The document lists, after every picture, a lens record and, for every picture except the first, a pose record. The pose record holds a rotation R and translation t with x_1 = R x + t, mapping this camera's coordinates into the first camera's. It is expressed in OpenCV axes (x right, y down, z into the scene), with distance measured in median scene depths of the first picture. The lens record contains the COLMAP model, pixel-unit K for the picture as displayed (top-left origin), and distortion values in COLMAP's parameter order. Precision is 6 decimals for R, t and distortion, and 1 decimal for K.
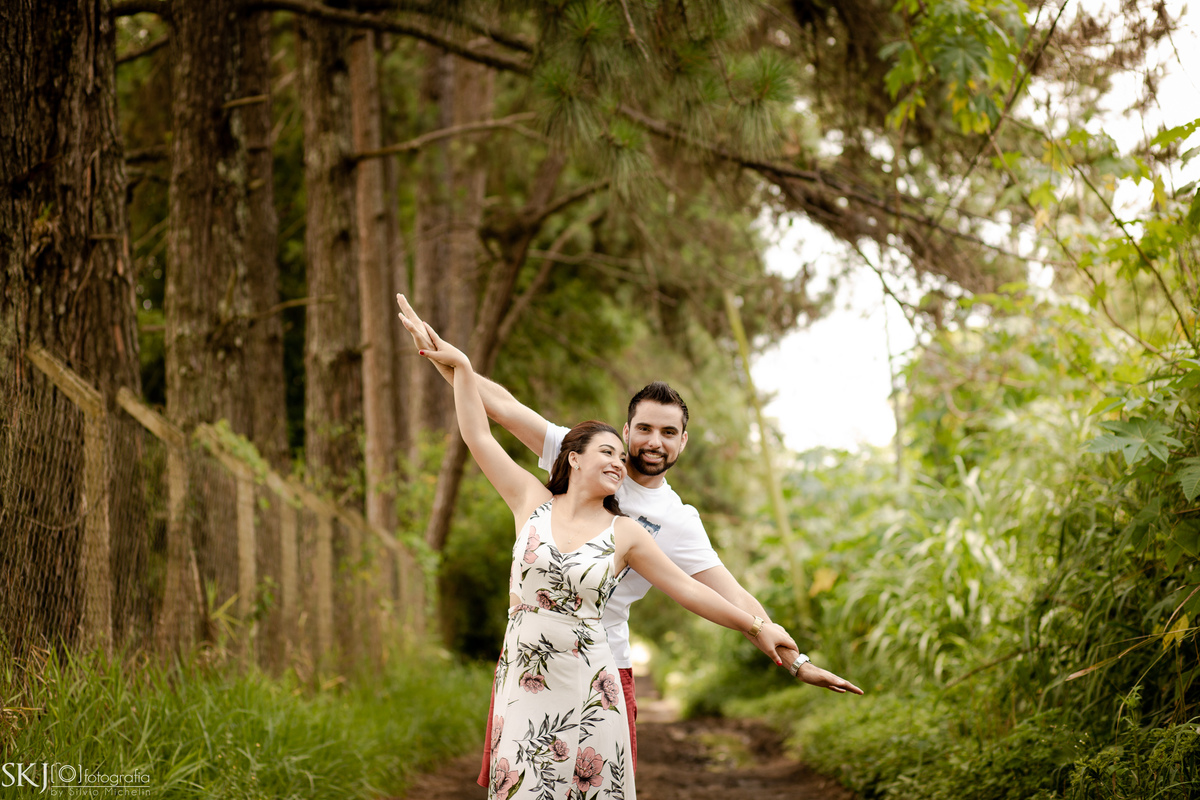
lens RADIAL K [[3000.5, 0, 602.4], [0, 3000.5, 403.0], [0, 0, 1]] dist [0.041995, 0.000000]
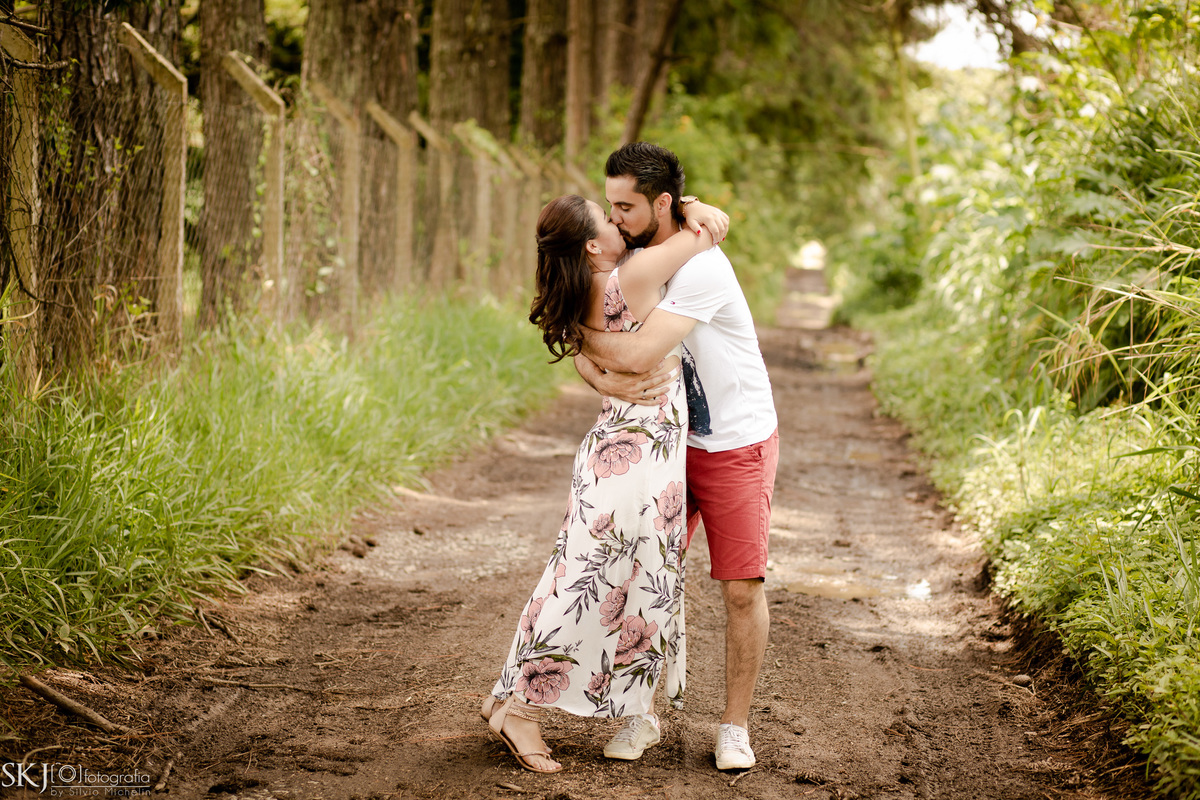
lens RADIAL K [[3000.5, 0, 599.7], [0, 3000.5, 399.8], [0, 0, 1]] dist [0.041995, 0.000000]
pose [[0.996247, 0.063012, -0.059349, 0.019752], [-0.054179, 0.988640, 0.140195, -0.044602], [0.067509, -0.136453, 0.988344, -0.295163]]
